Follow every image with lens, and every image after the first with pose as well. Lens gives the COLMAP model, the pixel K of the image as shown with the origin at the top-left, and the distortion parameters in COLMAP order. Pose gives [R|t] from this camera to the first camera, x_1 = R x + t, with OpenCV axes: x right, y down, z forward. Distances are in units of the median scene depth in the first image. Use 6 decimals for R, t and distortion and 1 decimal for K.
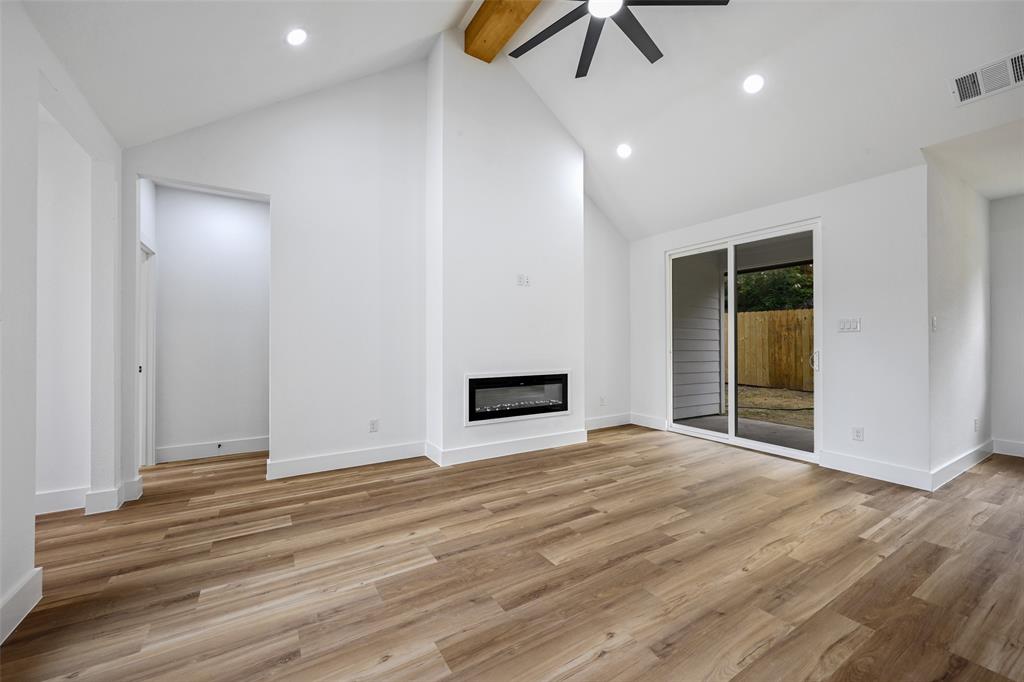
lens RADIAL K [[403.9, 0, 511.9], [0, 403.9, 344.4], [0, 0, 1]] dist [0.003521, -0.000024]
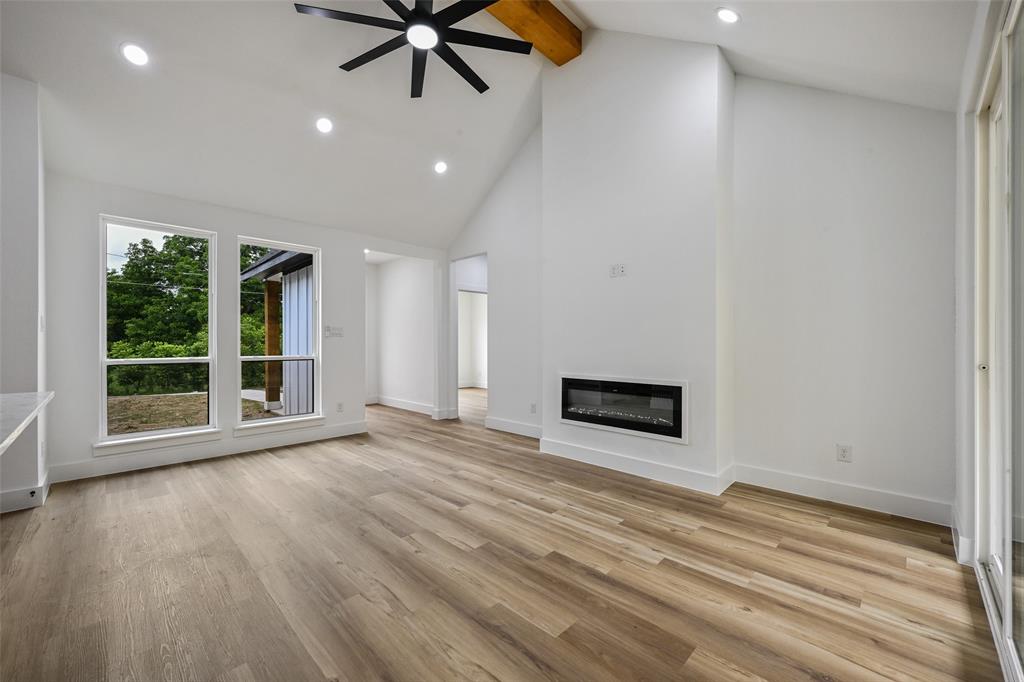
lens RADIAL K [[403.9, 0, 509.5], [0, 403.9, 350.5], [0, 0, 1]] dist [0.003521, -0.000024]
pose [[0.229883, 0.016610, -0.973076, 1.071409], [-0.002843, 0.999862, 0.016396, -0.003317], [0.973214, -0.001003, 0.229899, 0.760242]]
